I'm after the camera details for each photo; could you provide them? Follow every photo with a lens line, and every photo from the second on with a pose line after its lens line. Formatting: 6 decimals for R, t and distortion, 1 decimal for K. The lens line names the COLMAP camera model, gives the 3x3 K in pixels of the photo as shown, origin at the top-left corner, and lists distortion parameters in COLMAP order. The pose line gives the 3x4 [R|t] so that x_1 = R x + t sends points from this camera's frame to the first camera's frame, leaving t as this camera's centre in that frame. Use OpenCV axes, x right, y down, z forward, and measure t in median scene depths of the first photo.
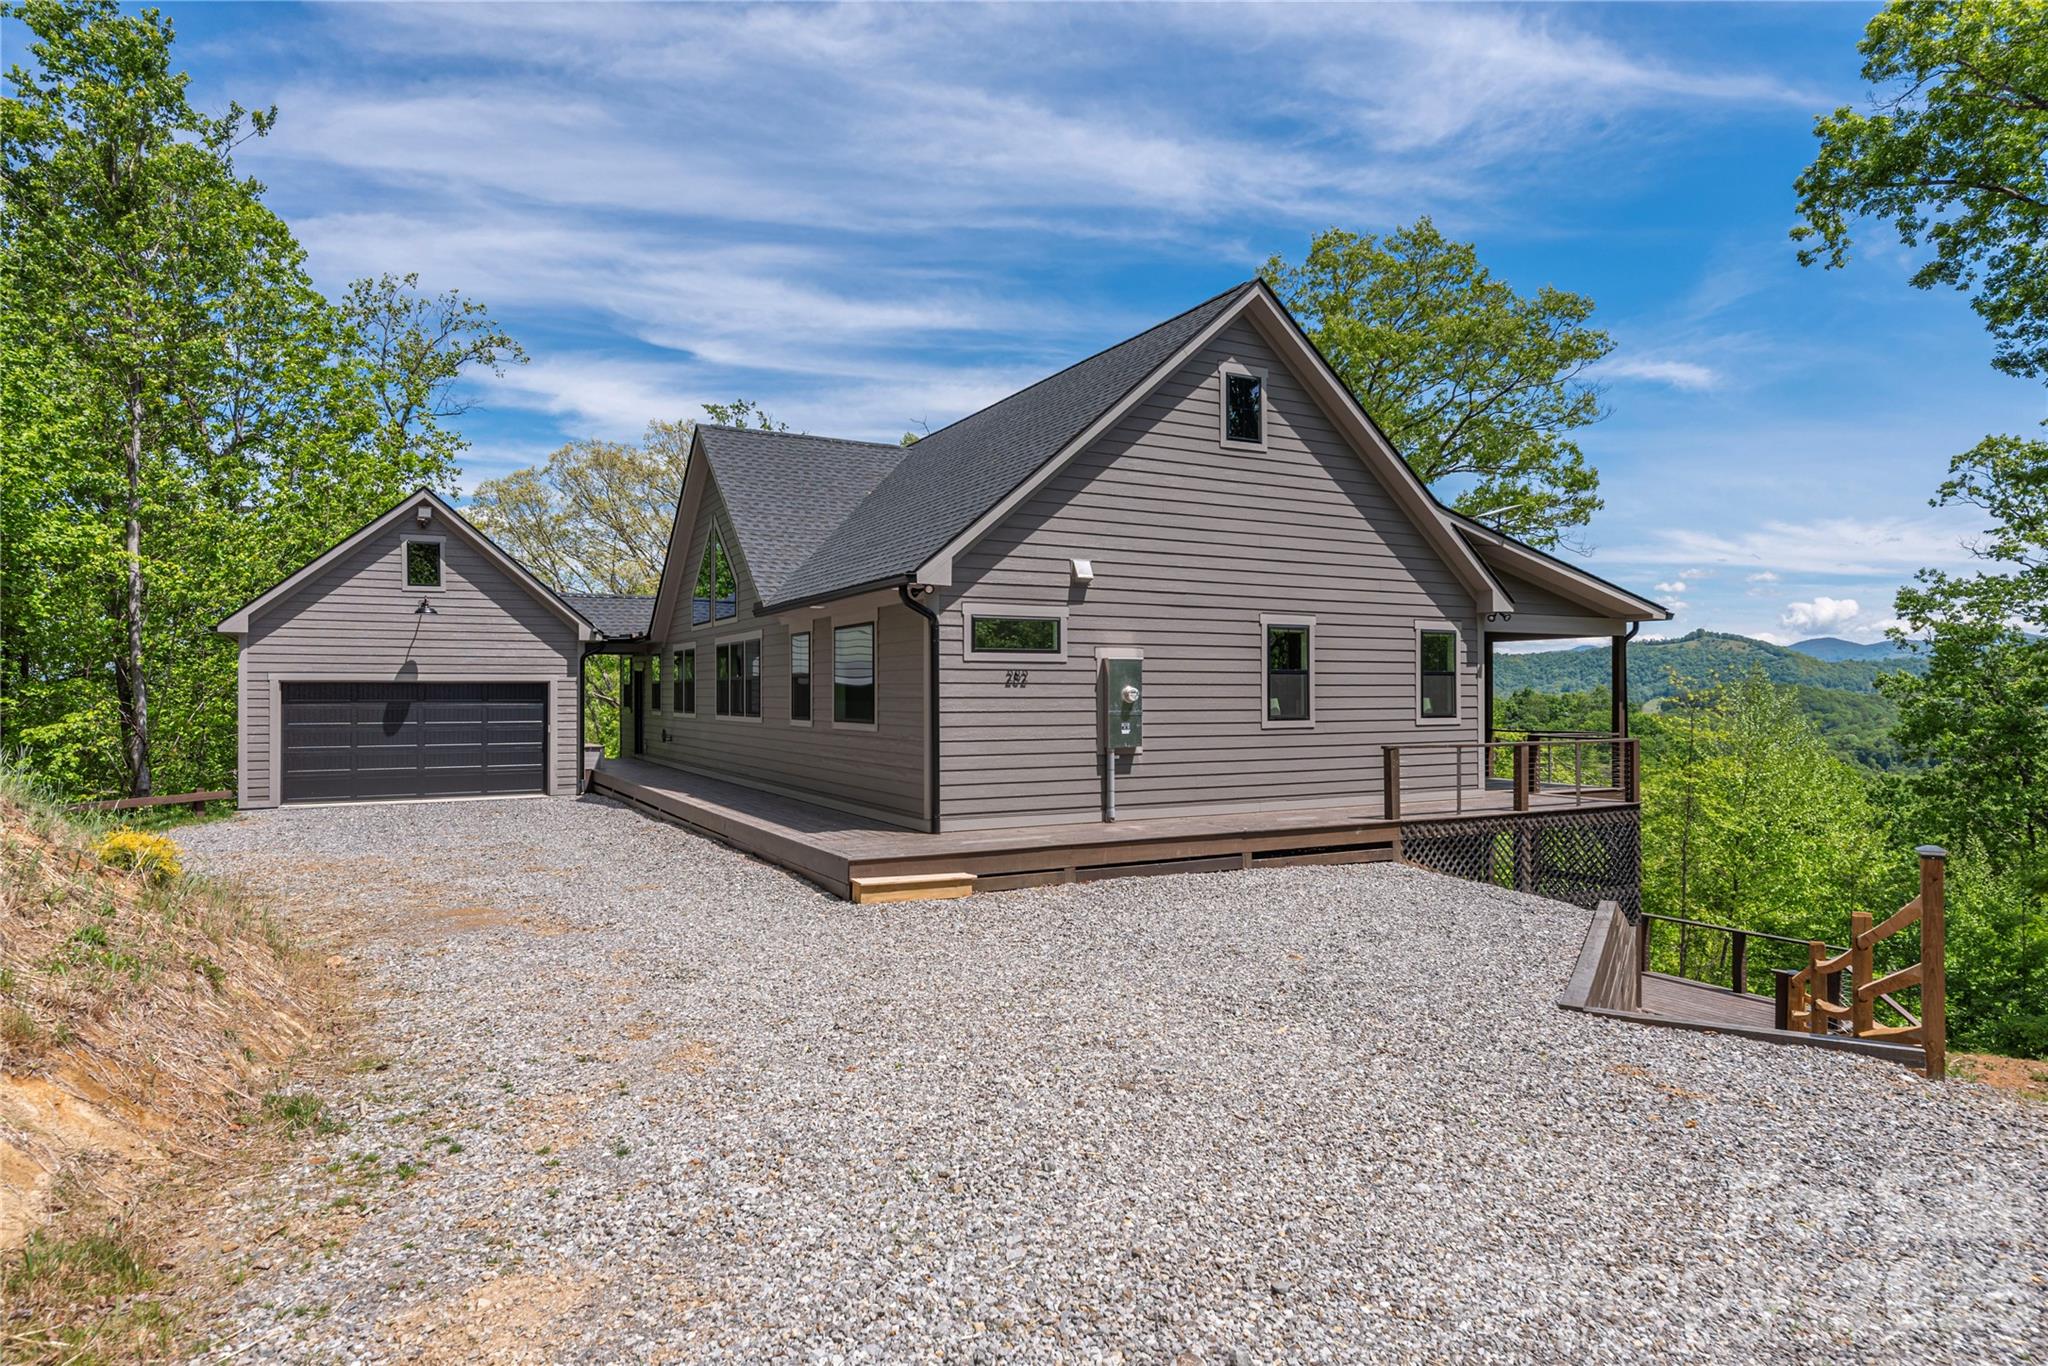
lens RADIAL K [[1202.9, 0, 1015.9], [0, 1202.9, 686.2], [0, 0, 1]] dist [-0.001001, 0.000290]
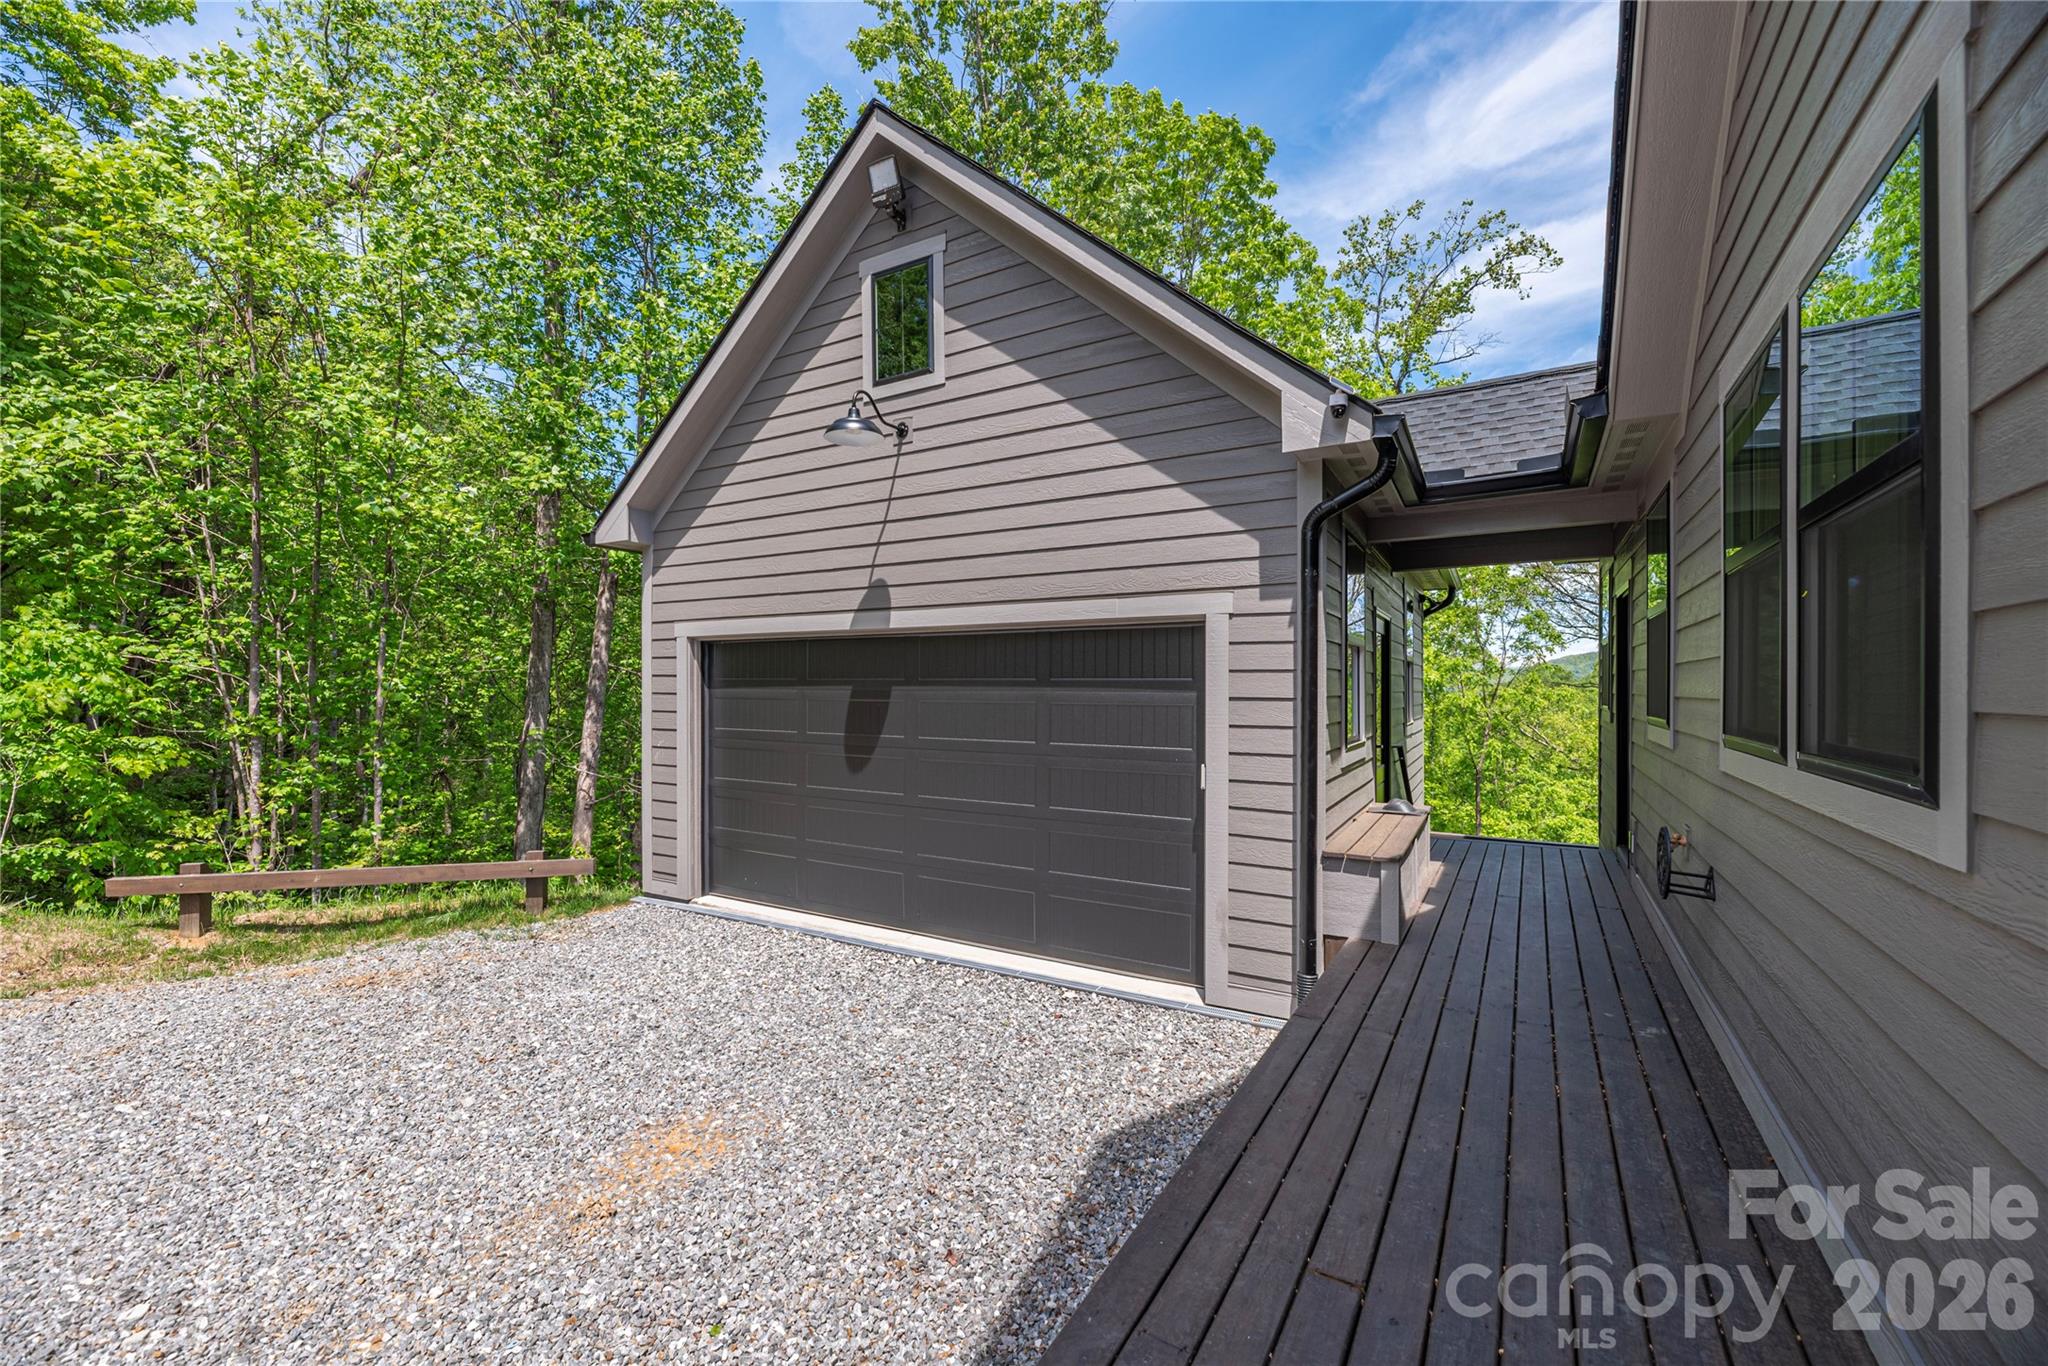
lens RADIAL K [[846.8, 0, 1001.7], [0, 846.8, 685.4], [0, 0, 1]] dist [0.000768, -0.000705]
pose [[0.504951, 0.004515, -0.863136, -0.232532], [0.001664, 0.999979, 0.006204, 0.011478], [0.863146, -0.004569, 0.504933, 0.851430]]
